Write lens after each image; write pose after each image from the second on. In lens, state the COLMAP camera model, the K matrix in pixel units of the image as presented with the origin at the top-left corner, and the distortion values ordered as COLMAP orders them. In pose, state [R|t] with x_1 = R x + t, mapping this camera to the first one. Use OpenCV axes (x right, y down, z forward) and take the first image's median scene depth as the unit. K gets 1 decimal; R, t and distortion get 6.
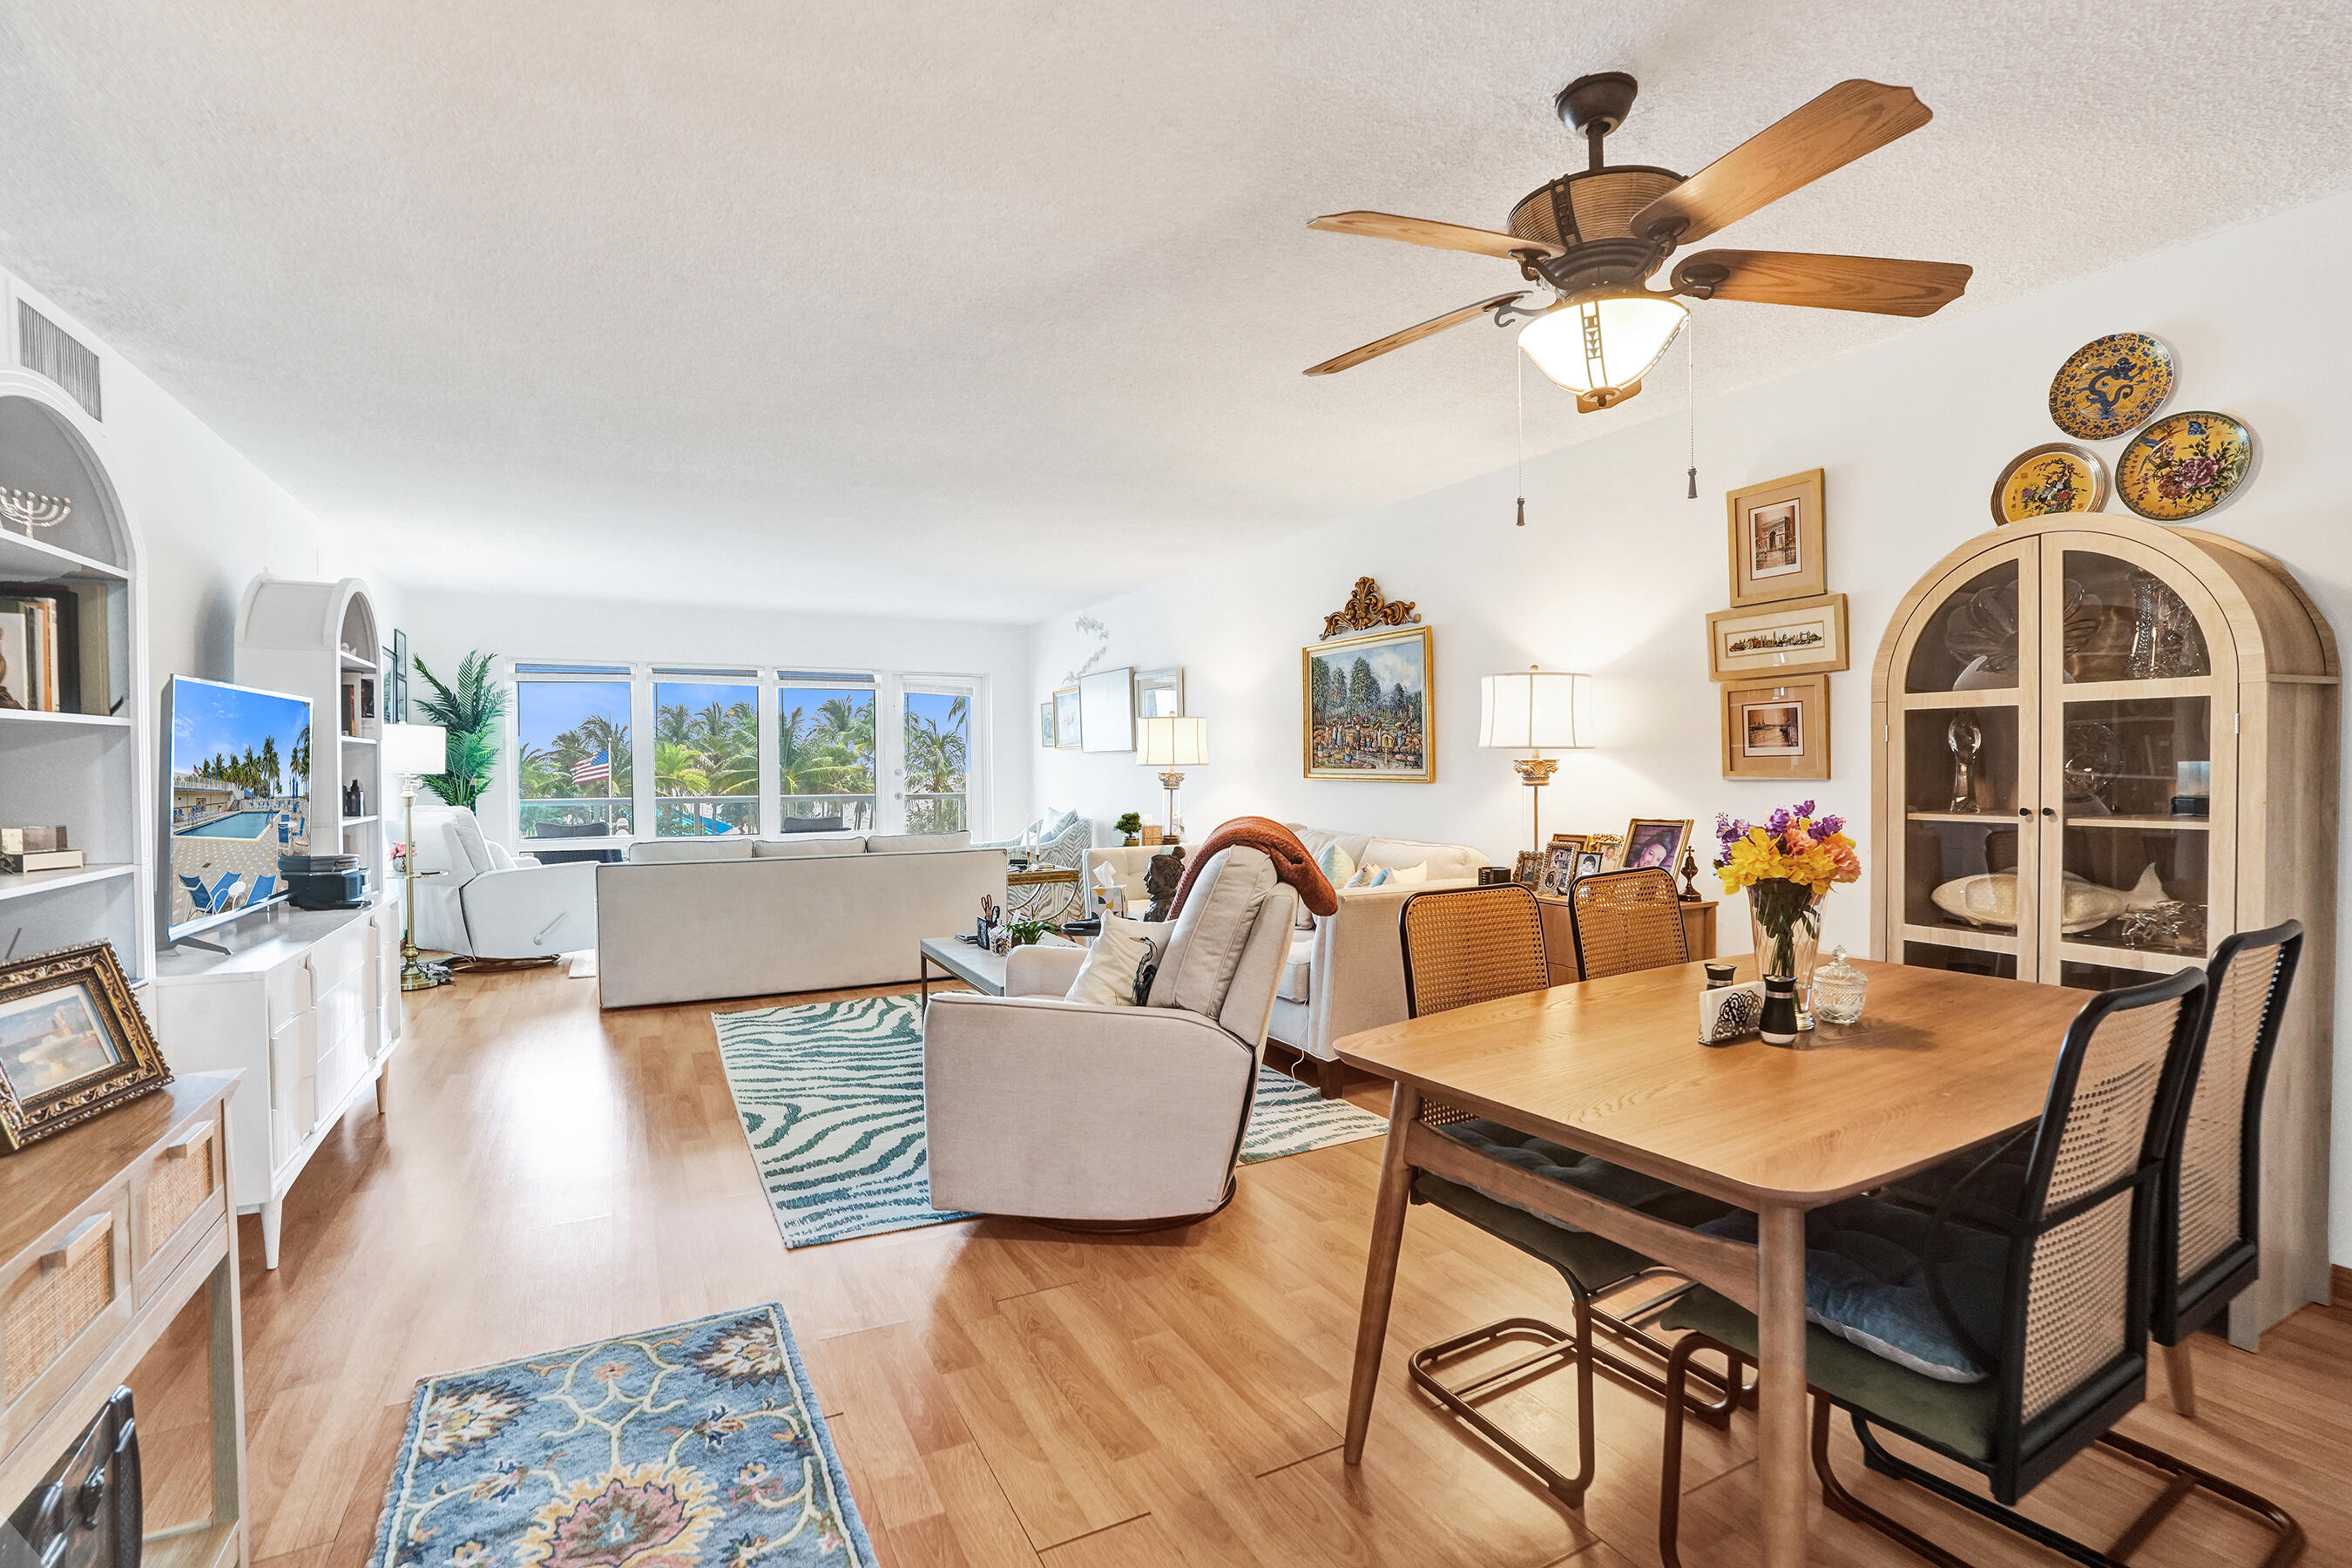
lens RADIAL K [[1066.3, 0, 1176.0], [0, 1066.3, 784.0], [0, 0, 1]] dist [-0.001055, -0.000258]
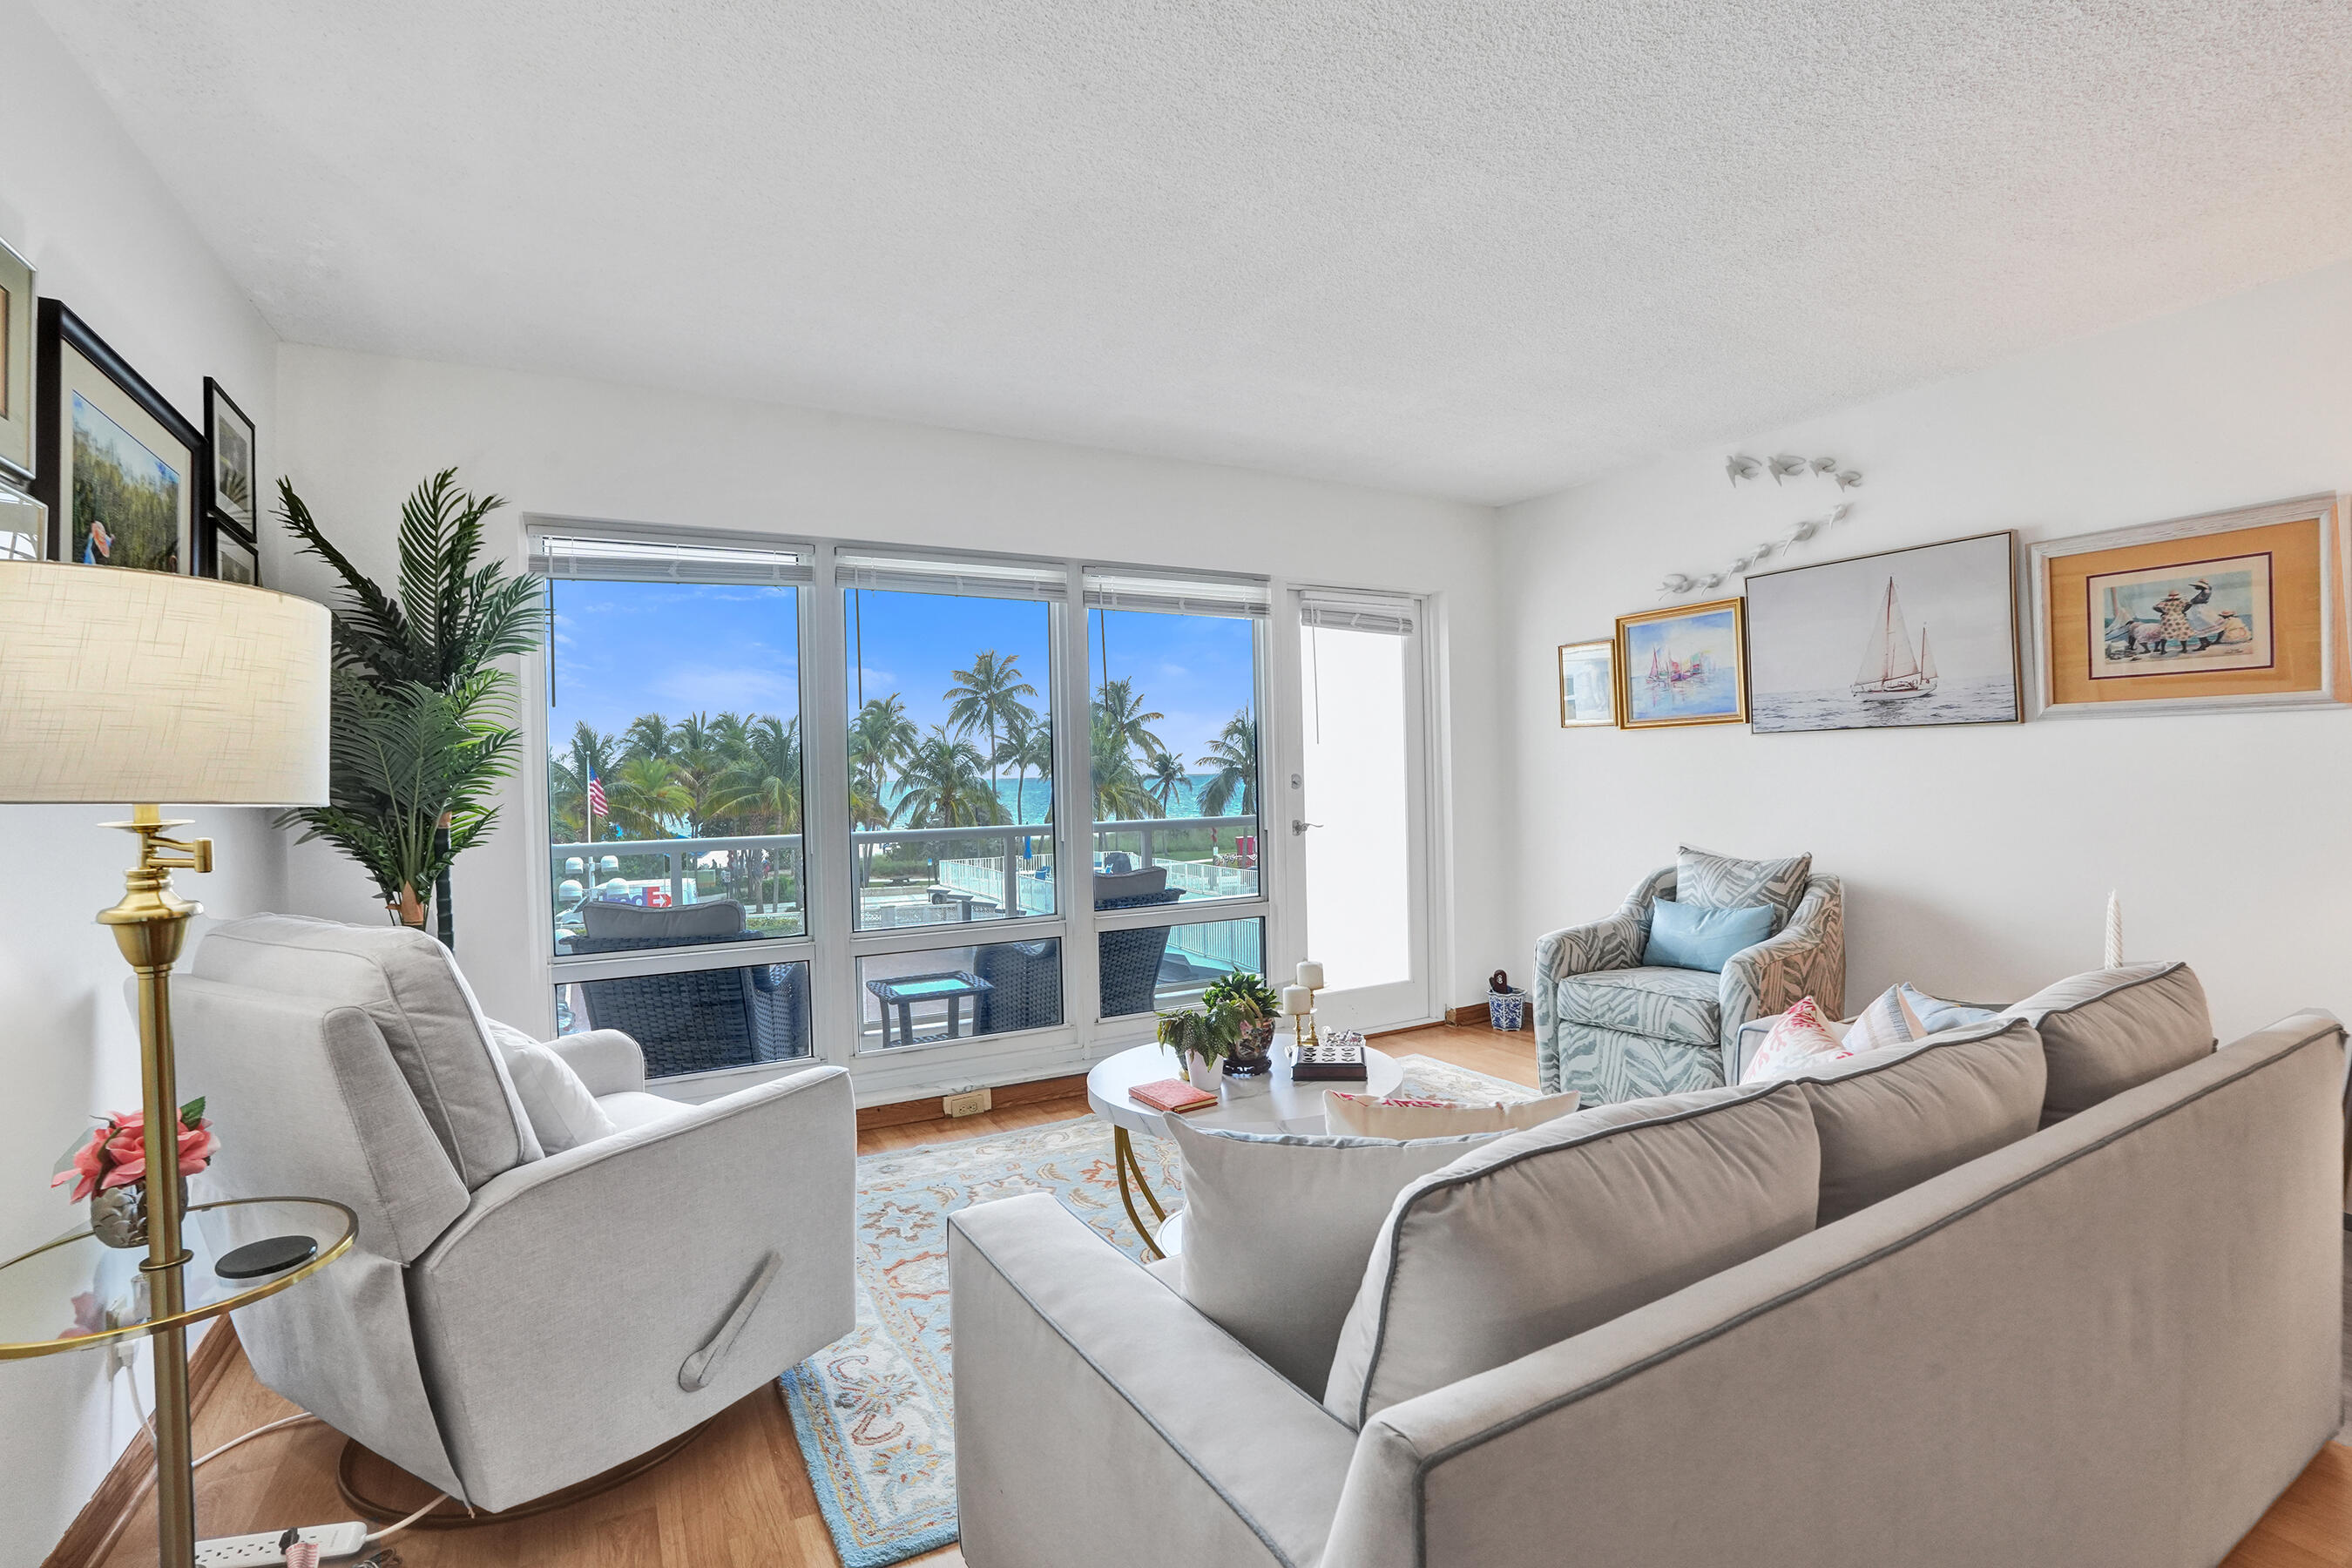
lens RADIAL K [[1066.3, 0, 1176.0], [0, 1066.3, 784.0], [0, 0, 1]] dist [-0.001055, -0.000258]
pose [[0.999430, -0.013277, 0.031026, -0.405822], [0.013589, 0.999859, -0.009882, -0.007833], [-0.030890, 0.010298, 0.999470, 0.605551]]
